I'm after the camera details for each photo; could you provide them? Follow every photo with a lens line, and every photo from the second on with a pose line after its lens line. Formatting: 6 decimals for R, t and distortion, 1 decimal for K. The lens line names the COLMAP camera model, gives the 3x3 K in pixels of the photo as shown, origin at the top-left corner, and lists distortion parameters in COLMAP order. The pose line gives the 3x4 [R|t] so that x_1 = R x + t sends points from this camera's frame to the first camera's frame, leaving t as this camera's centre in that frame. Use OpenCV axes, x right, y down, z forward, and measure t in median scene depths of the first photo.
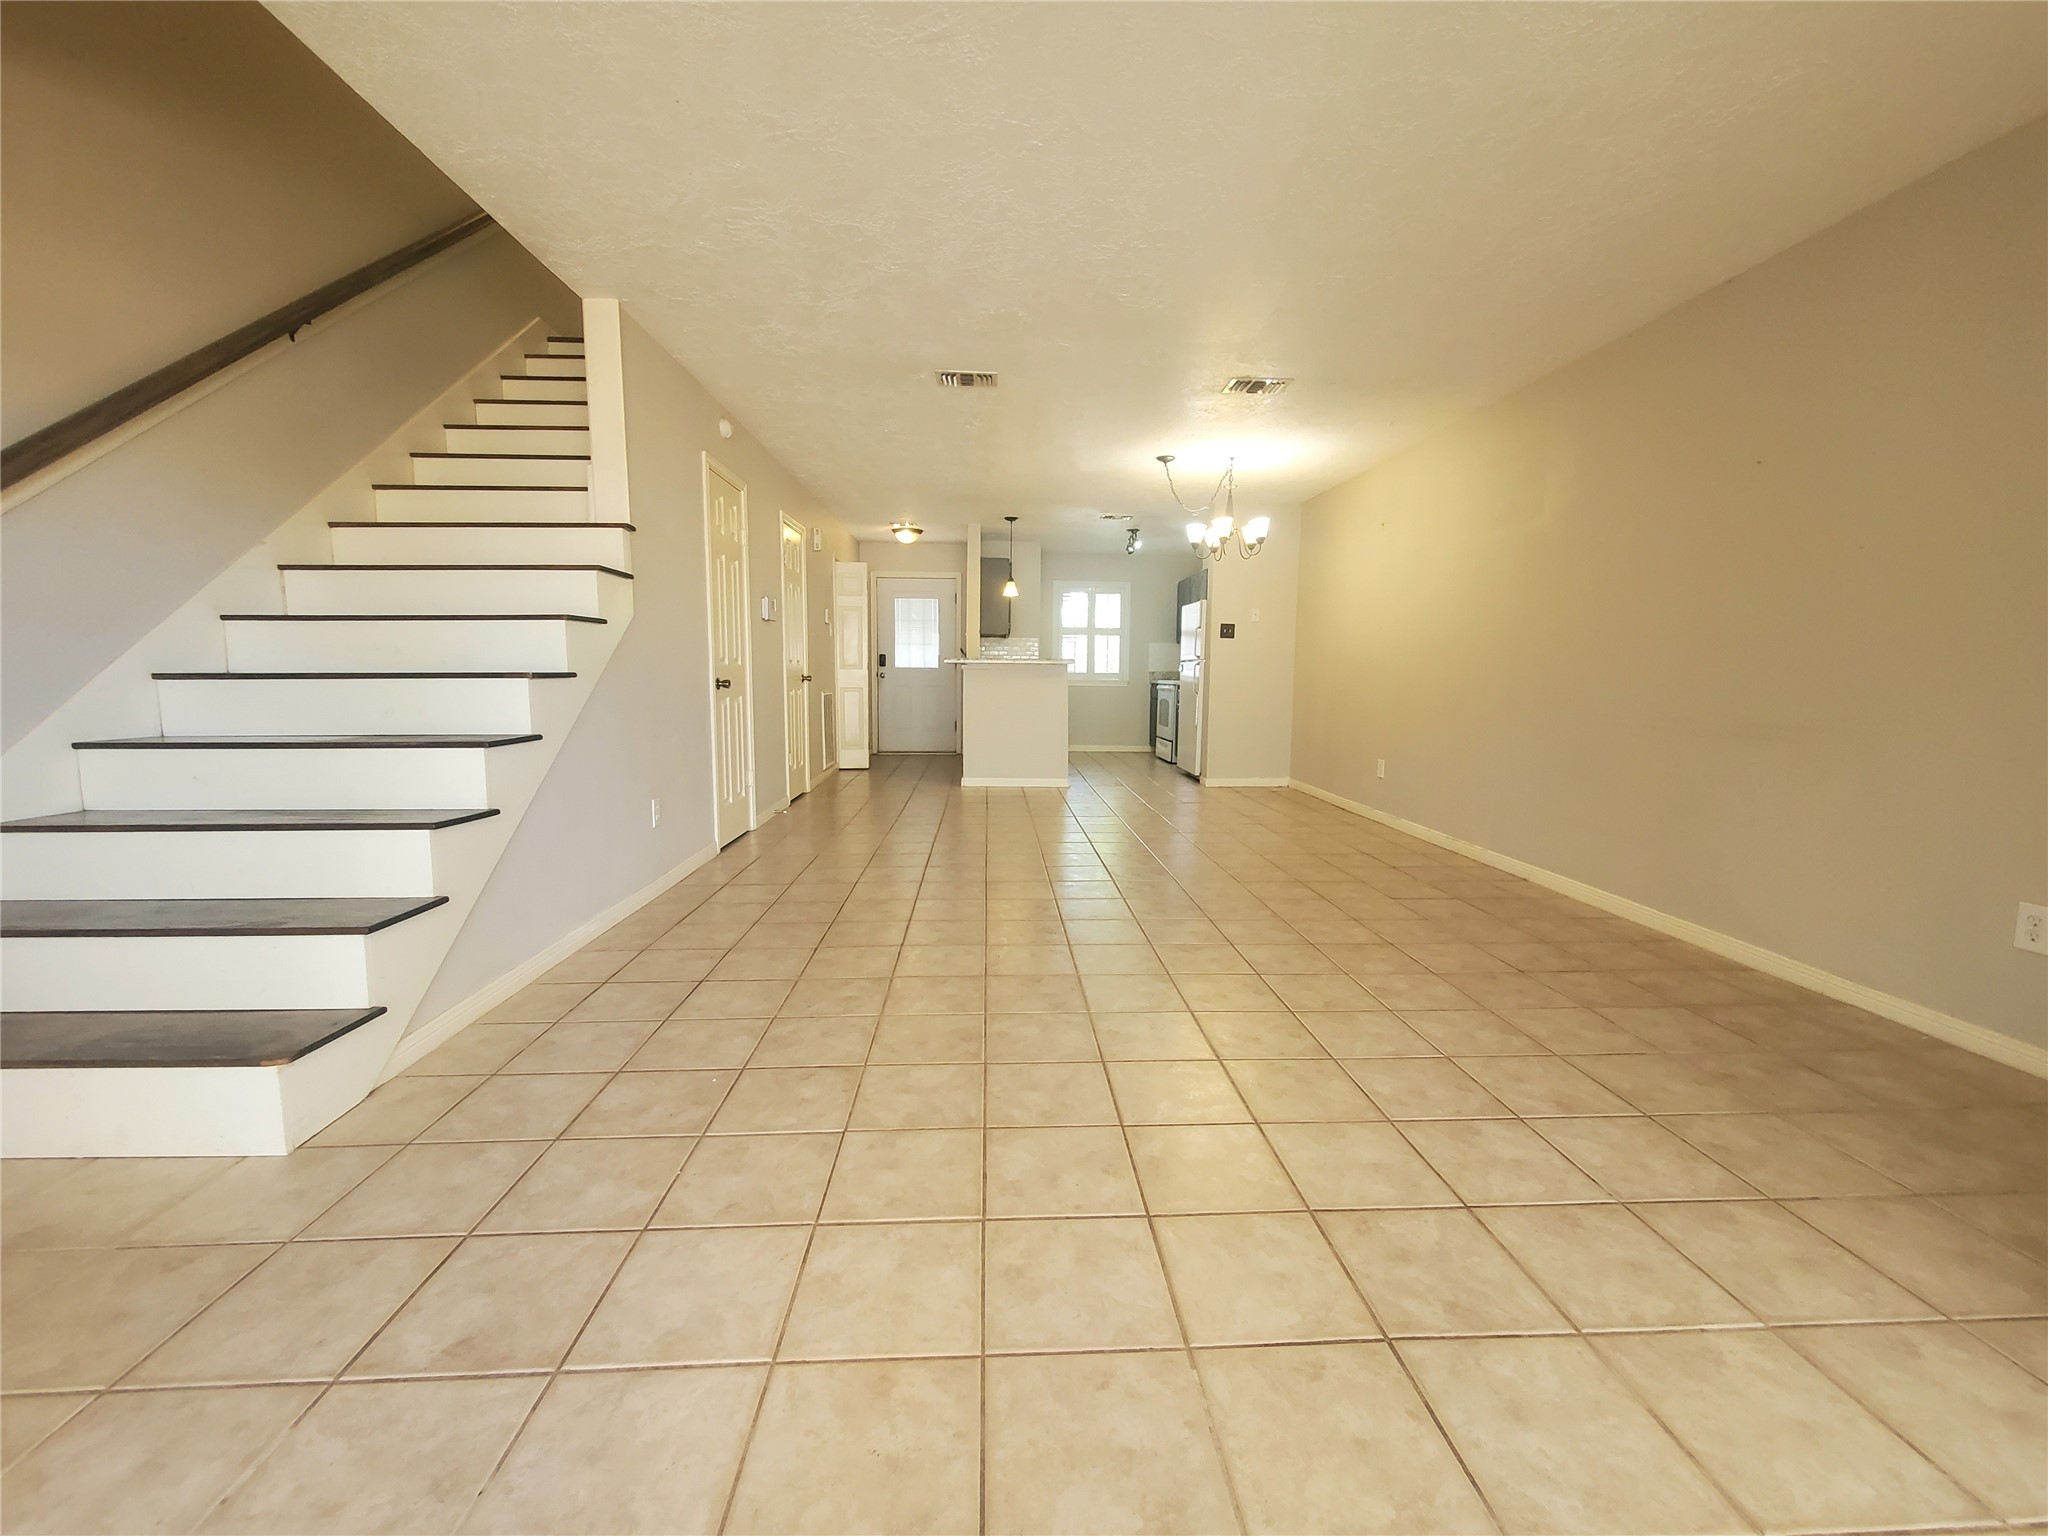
lens RADIAL K [[807.4, 0, 1029.8], [0, 807.4, 778.7], [0, 0, 1]] dist [-0.003056, -0.000597]
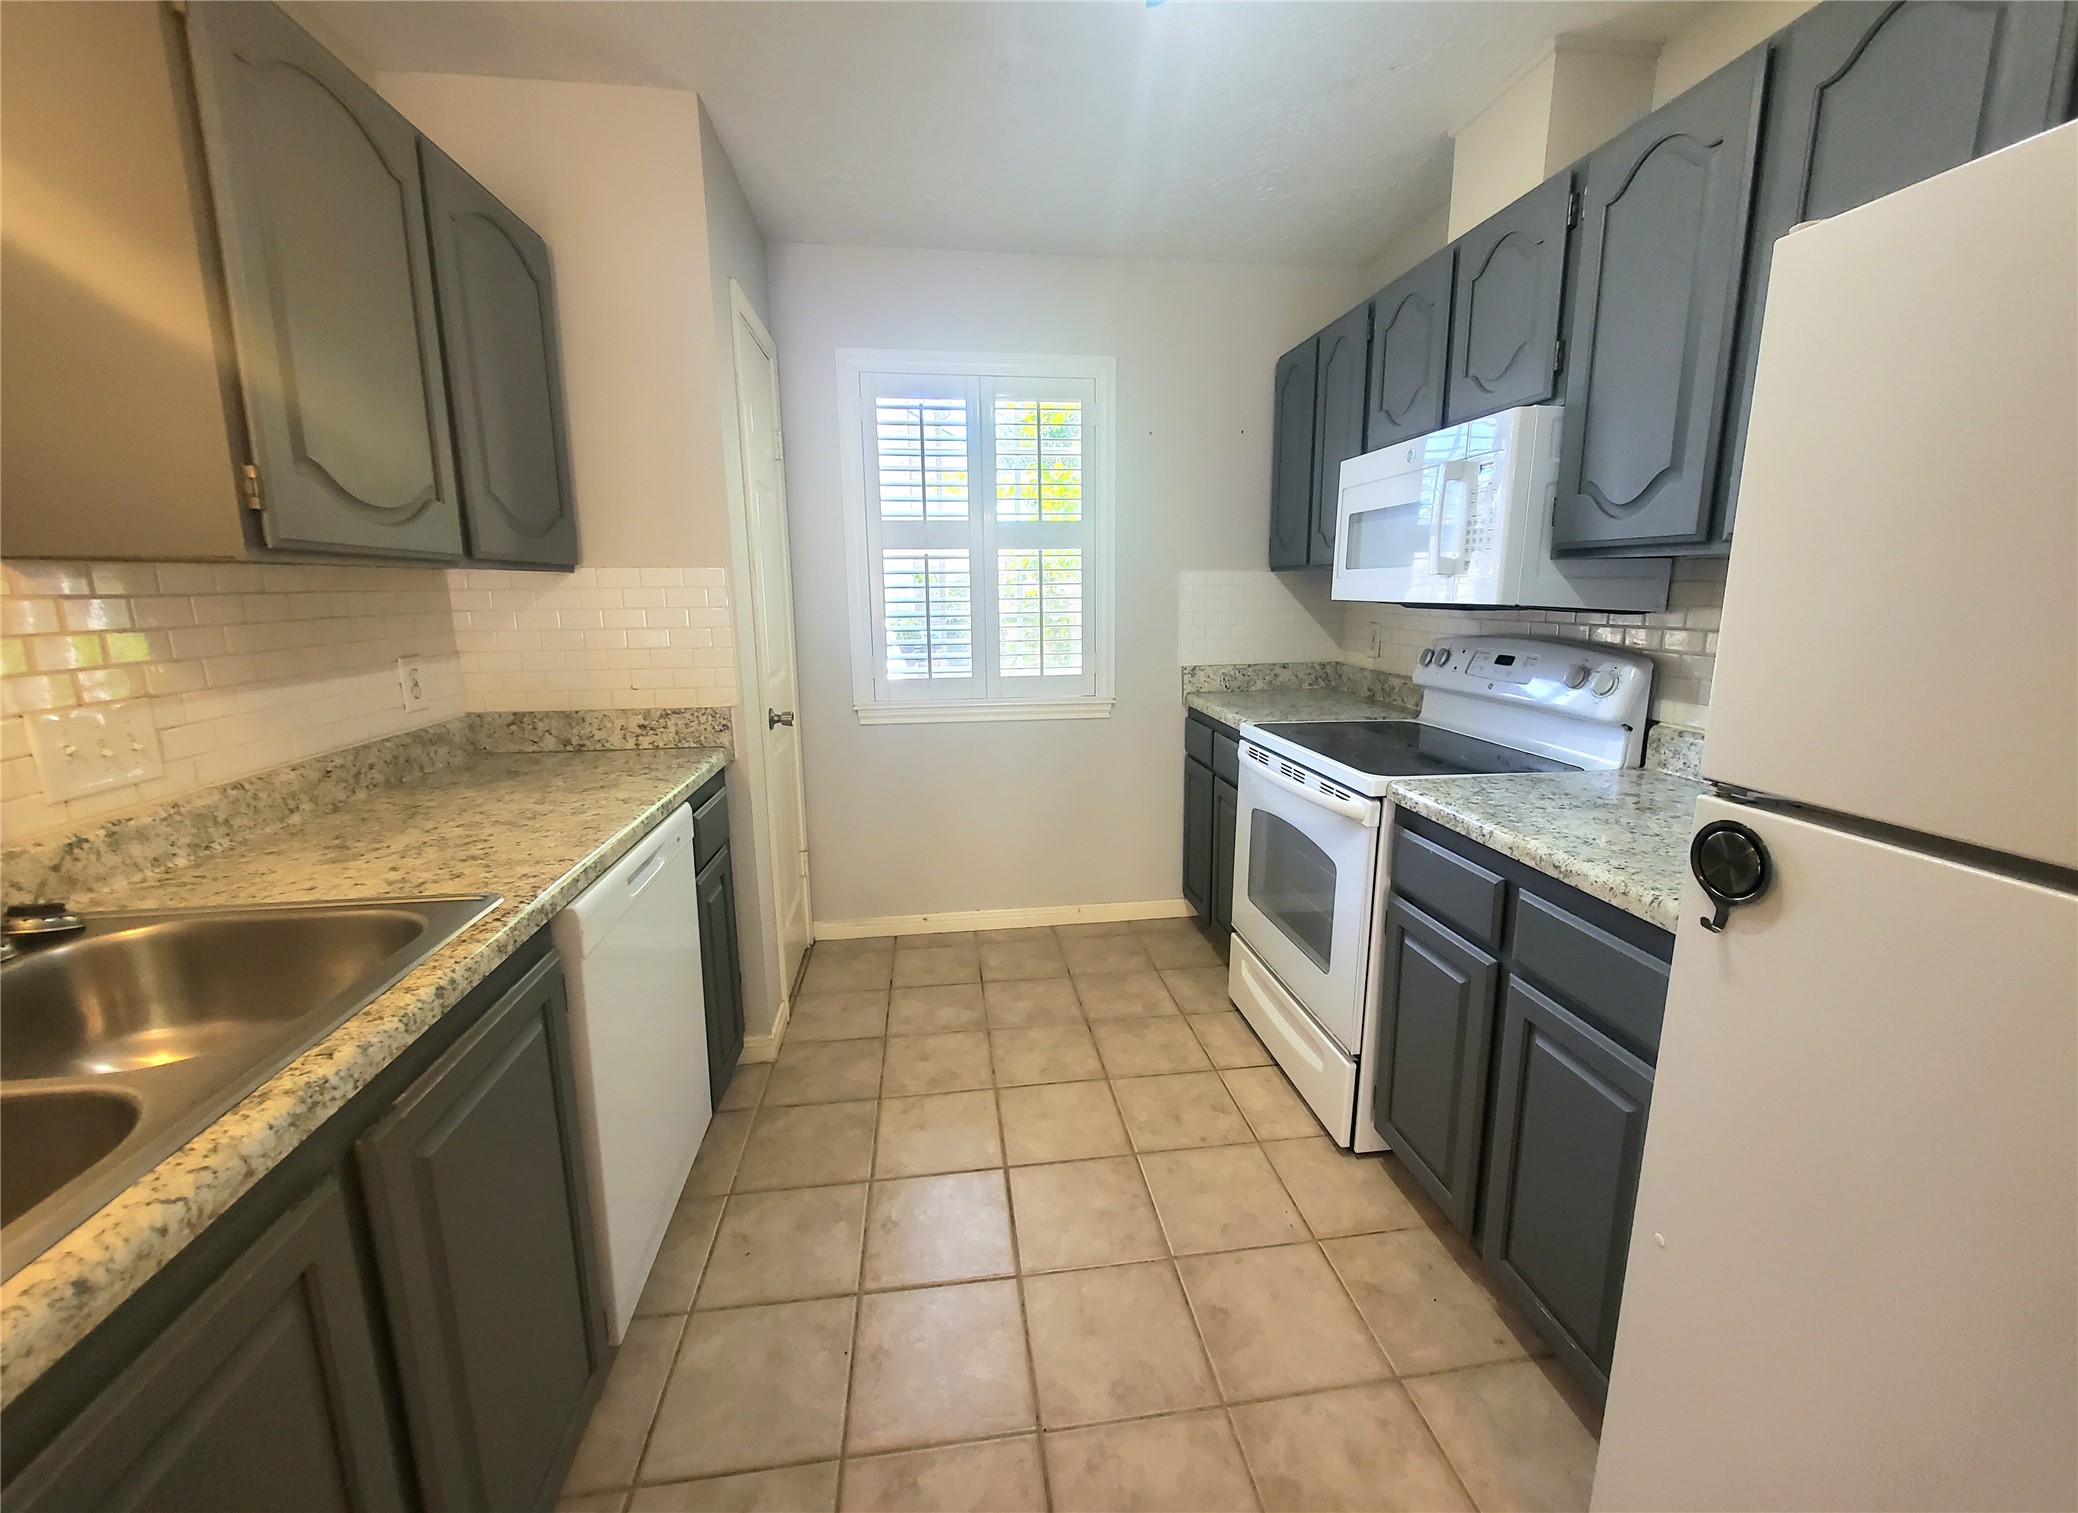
lens RADIAL K [[819.8, 0, 1042.2], [0, 819.8, 741.2], [0, 0, 1]] dist [-0.000932, -0.000636]
pose [[0.996250, -0.033269, 0.079873, 0.094586], [0.028660, 0.997895, 0.058179, -0.166931], [-0.081641, -0.055672, 0.995106, 0.937364]]
